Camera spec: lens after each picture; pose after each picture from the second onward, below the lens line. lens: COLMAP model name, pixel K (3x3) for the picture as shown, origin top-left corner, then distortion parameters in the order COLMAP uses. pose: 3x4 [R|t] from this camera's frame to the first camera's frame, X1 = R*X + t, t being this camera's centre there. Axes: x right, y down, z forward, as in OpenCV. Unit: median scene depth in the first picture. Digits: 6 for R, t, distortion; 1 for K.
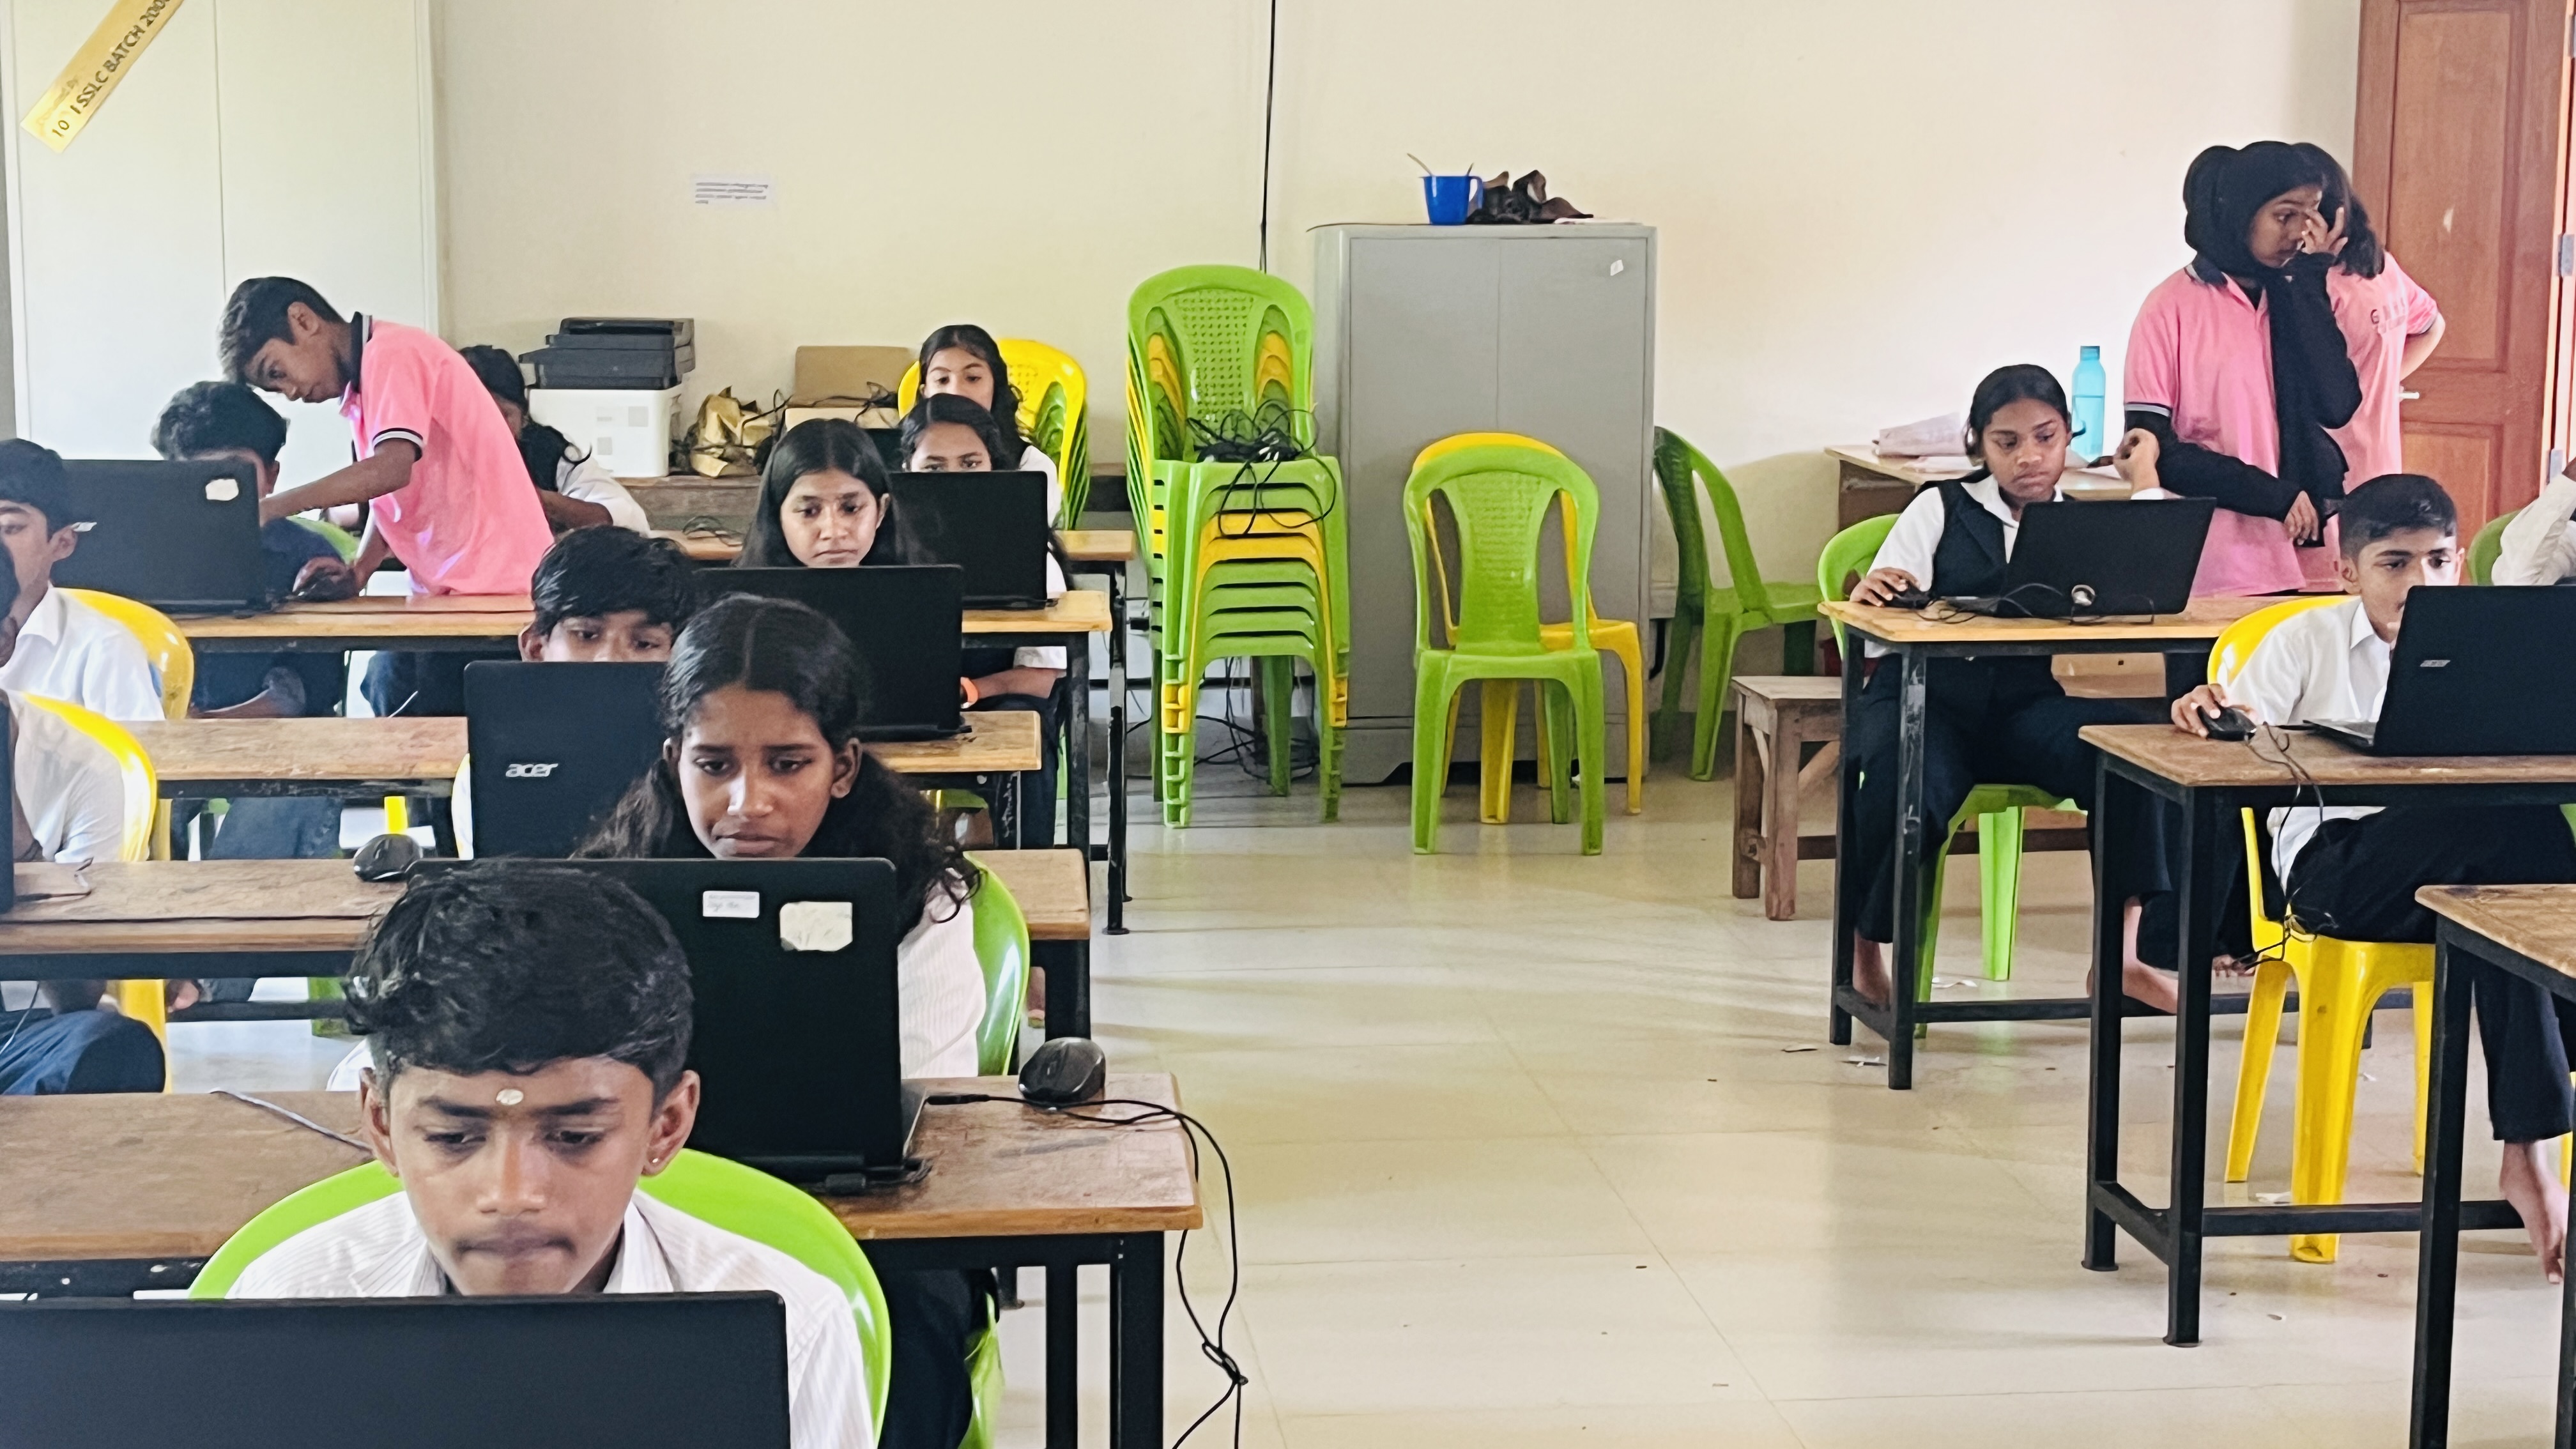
lens RADIAL K [[3591.4, 0, 1288.0], [0, 3591.4, 734.0], [0, 0, 1]] dist [0.006820, 0.000000]
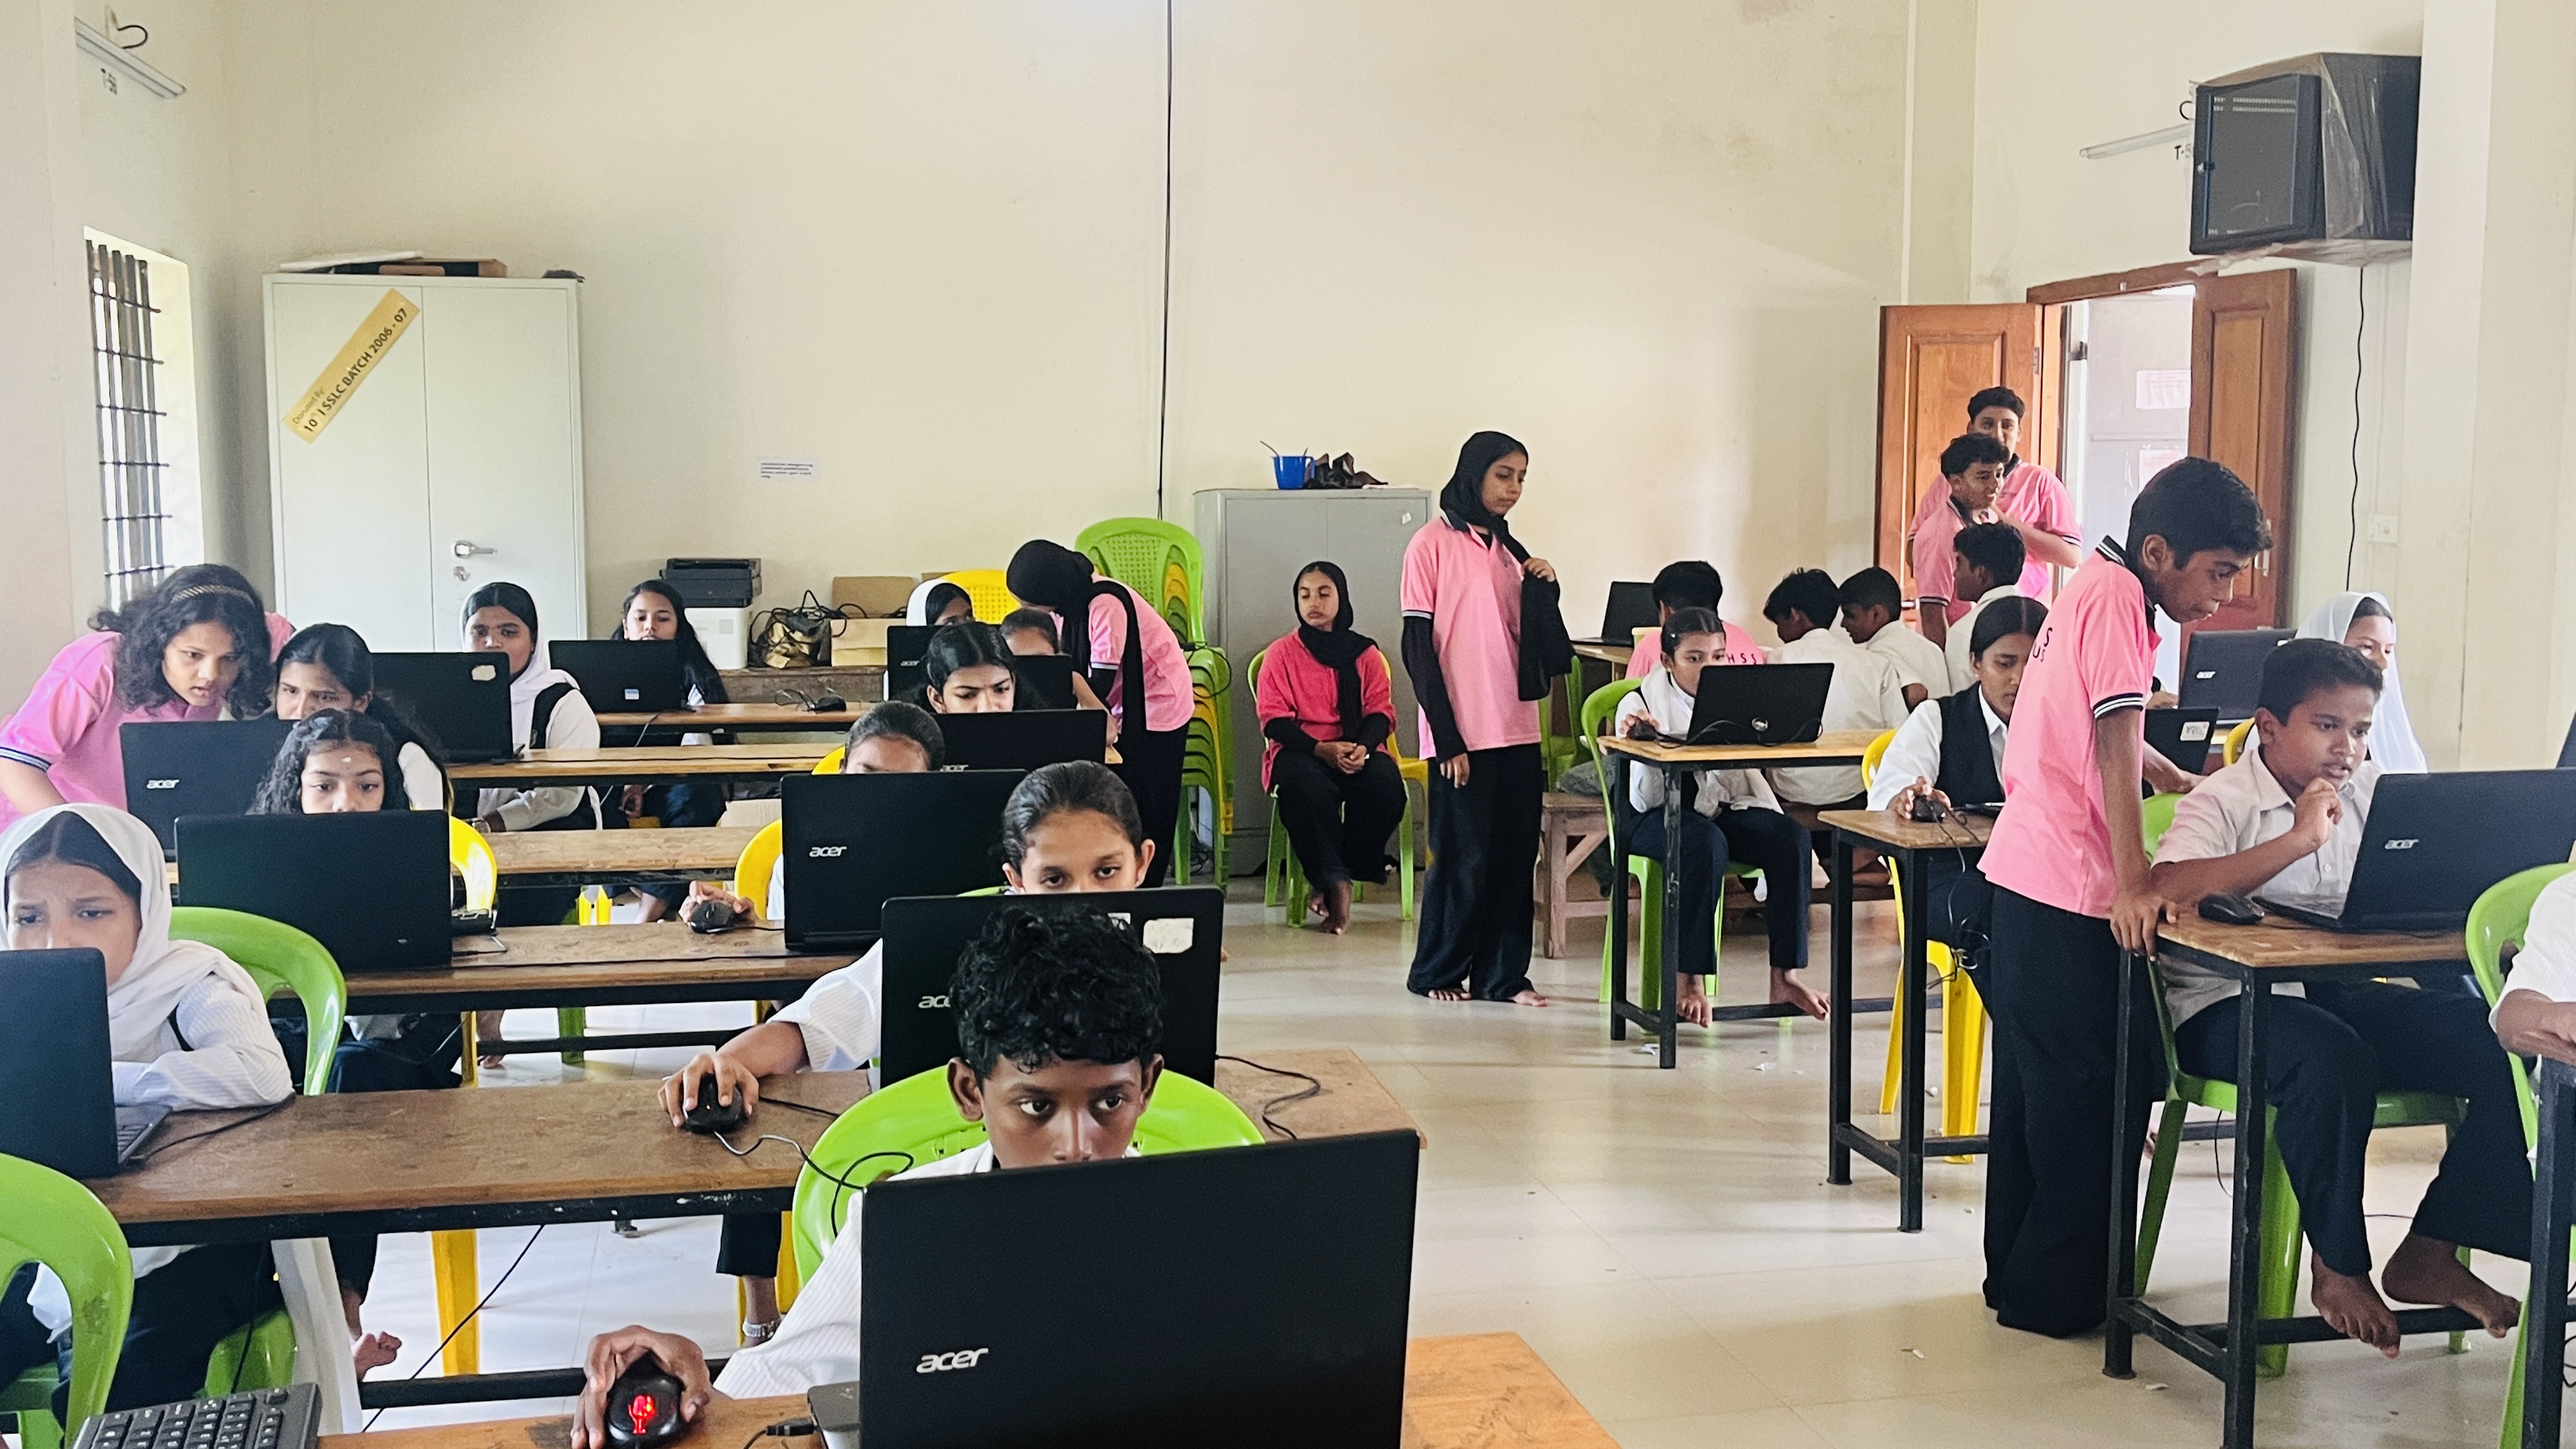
lens RADIAL K [[2475.6, 0, 1294.4], [0, 2475.6, 706.8], [0, 0, 1]] dist [0.015537, 0.000000]
pose [[0.994055, -0.015222, 0.107809, -0.099009], [0.022004, 0.997833, -0.062004, 0.013375], [-0.106631, 0.064008, 0.992236, 0.013720]]
